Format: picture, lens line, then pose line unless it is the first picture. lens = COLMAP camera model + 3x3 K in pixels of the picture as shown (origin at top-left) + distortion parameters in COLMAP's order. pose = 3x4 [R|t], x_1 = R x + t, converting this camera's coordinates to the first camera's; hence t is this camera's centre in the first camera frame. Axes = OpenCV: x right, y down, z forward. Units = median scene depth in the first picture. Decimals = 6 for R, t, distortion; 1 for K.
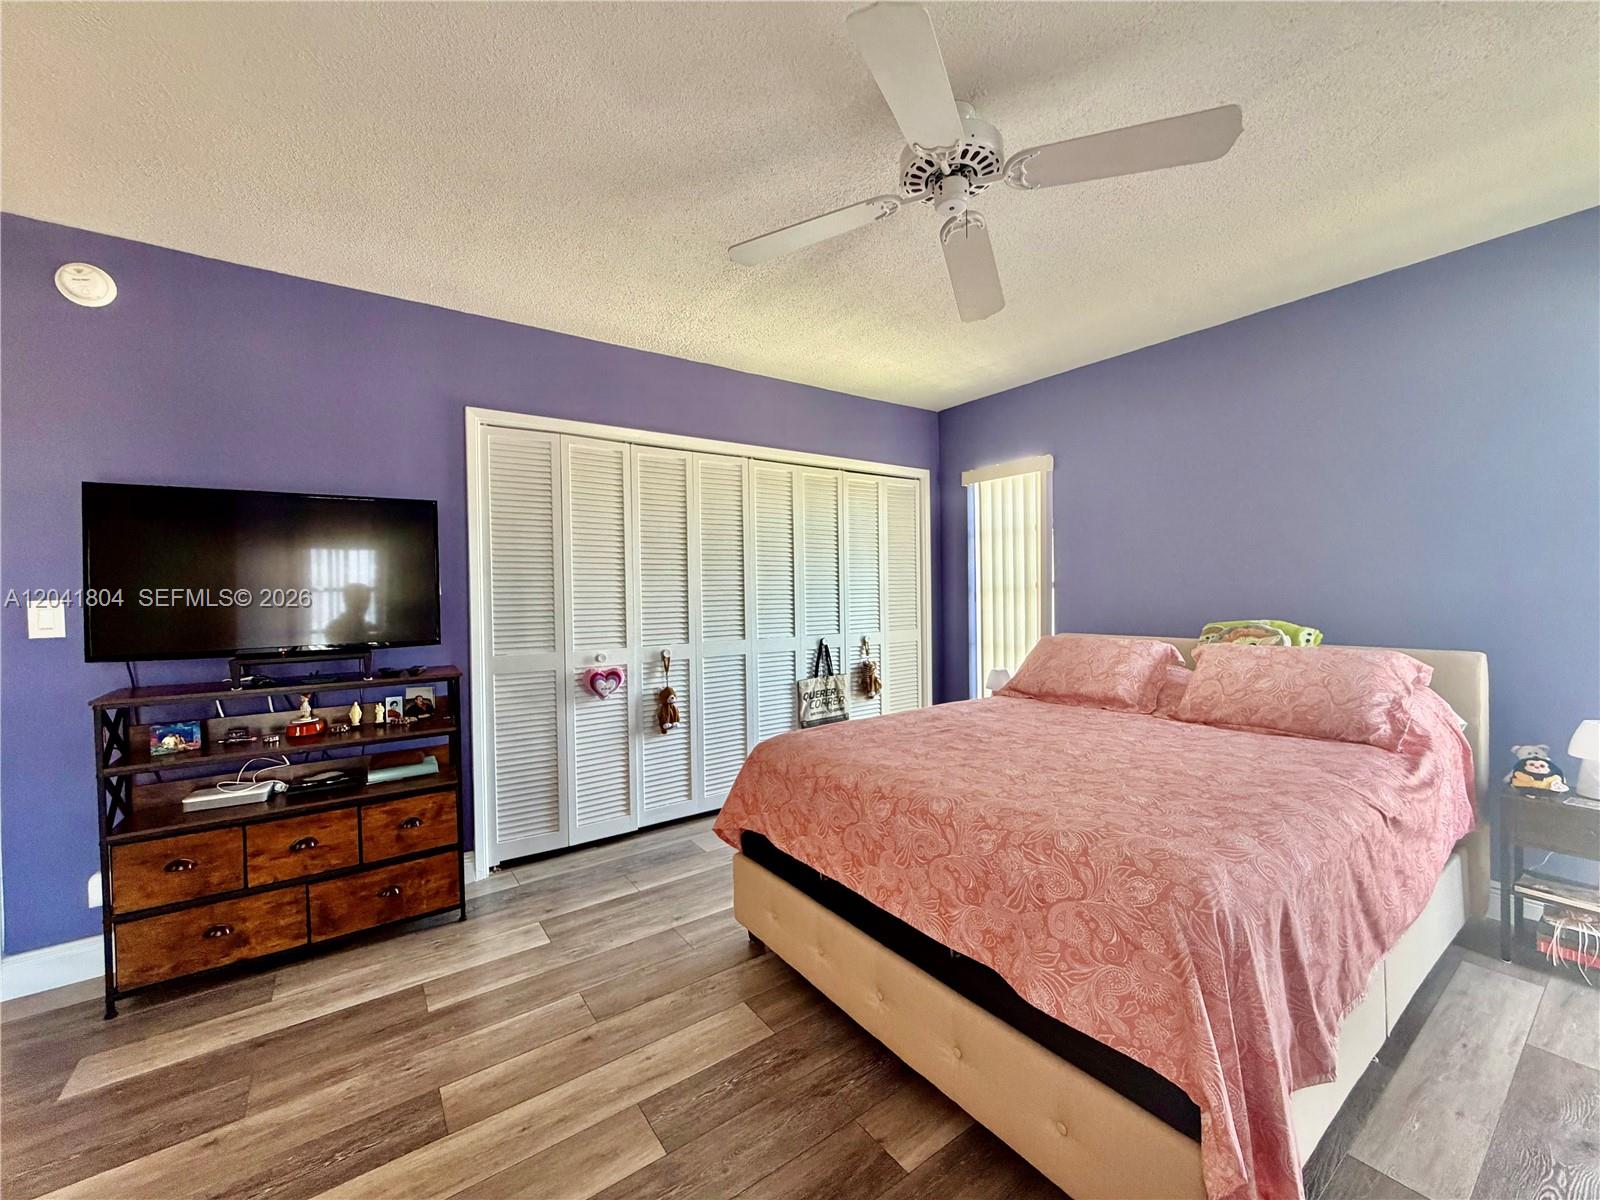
lens RADIAL K [[652.5, 0, 800.0], [0, 652.5, 600.0], [0, 0, 1]] dist [0.002050, 0.000160]
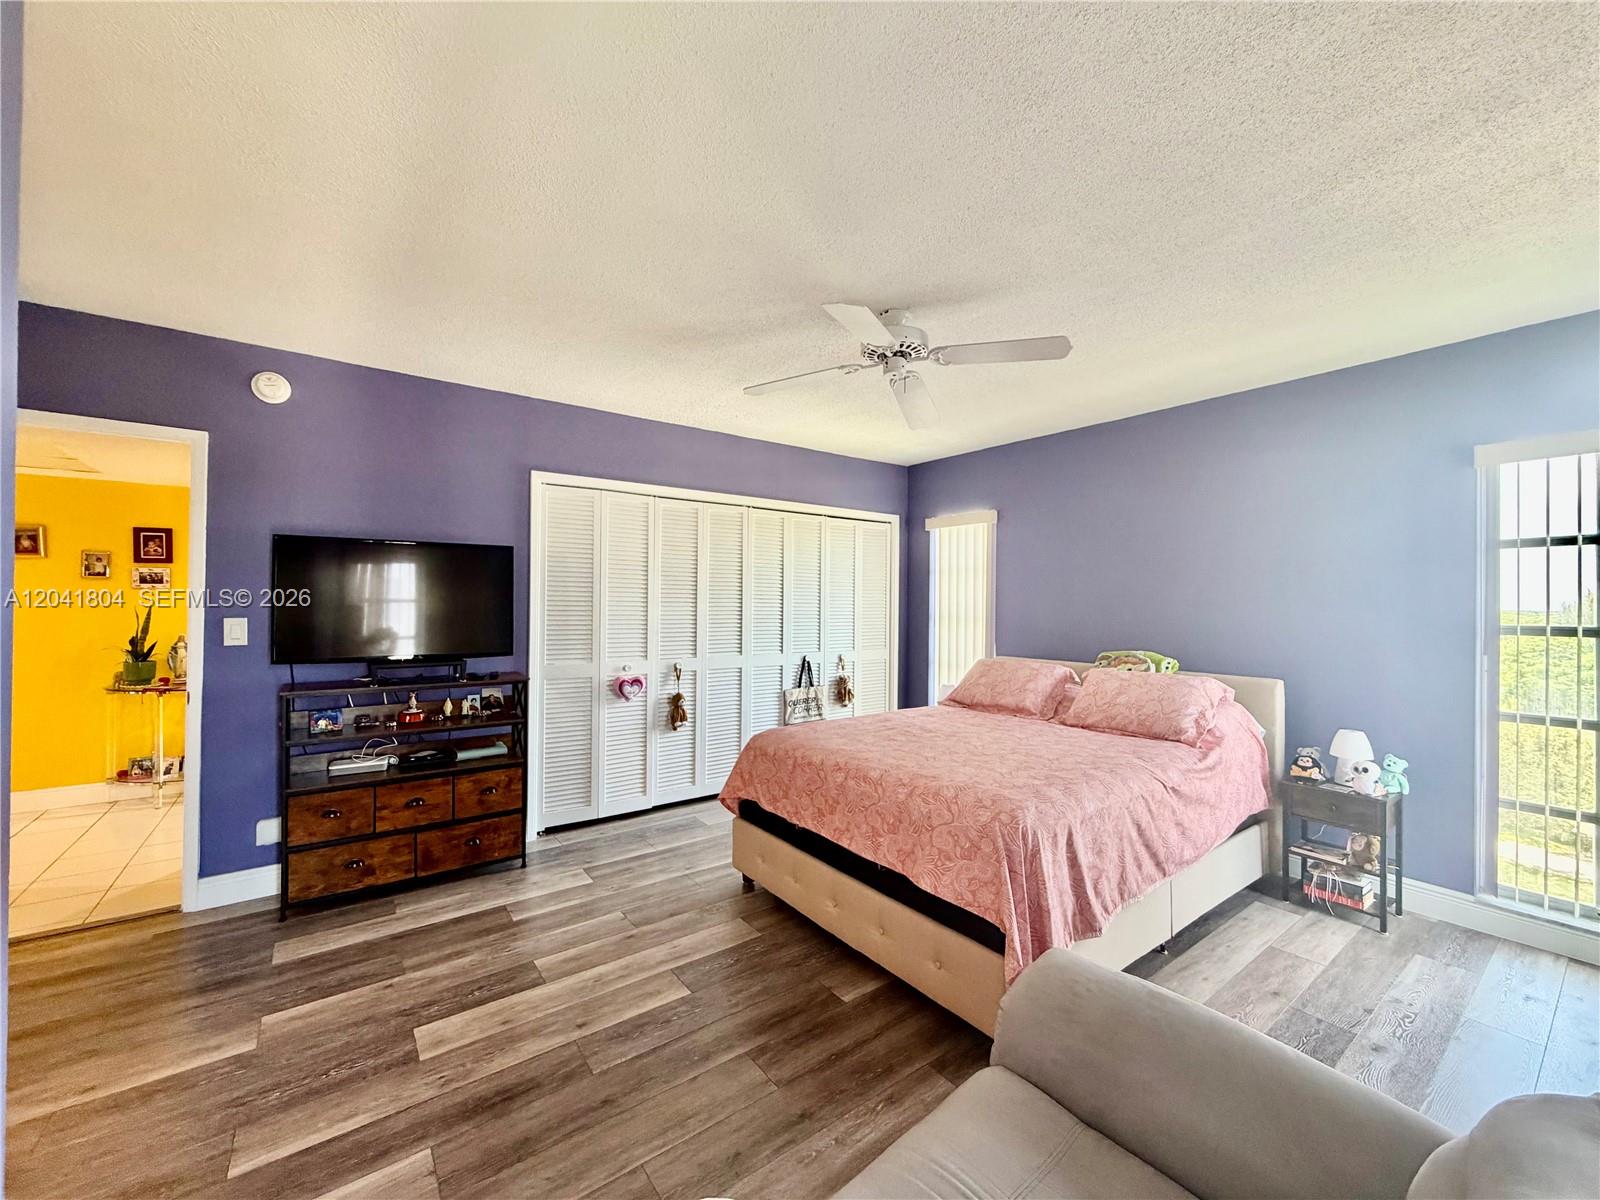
lens RADIAL K [[634.9, 0, 797.4], [0, 634.9, 597.5], [0, 0, 1]] dist [0.001783, 0.000215]
pose [[0.999606, 0.024477, 0.013712, 0.001689], [-0.024135, 0.999406, -0.024616, -0.037331], [-0.014306, 0.024275, 0.999603, -0.344327]]
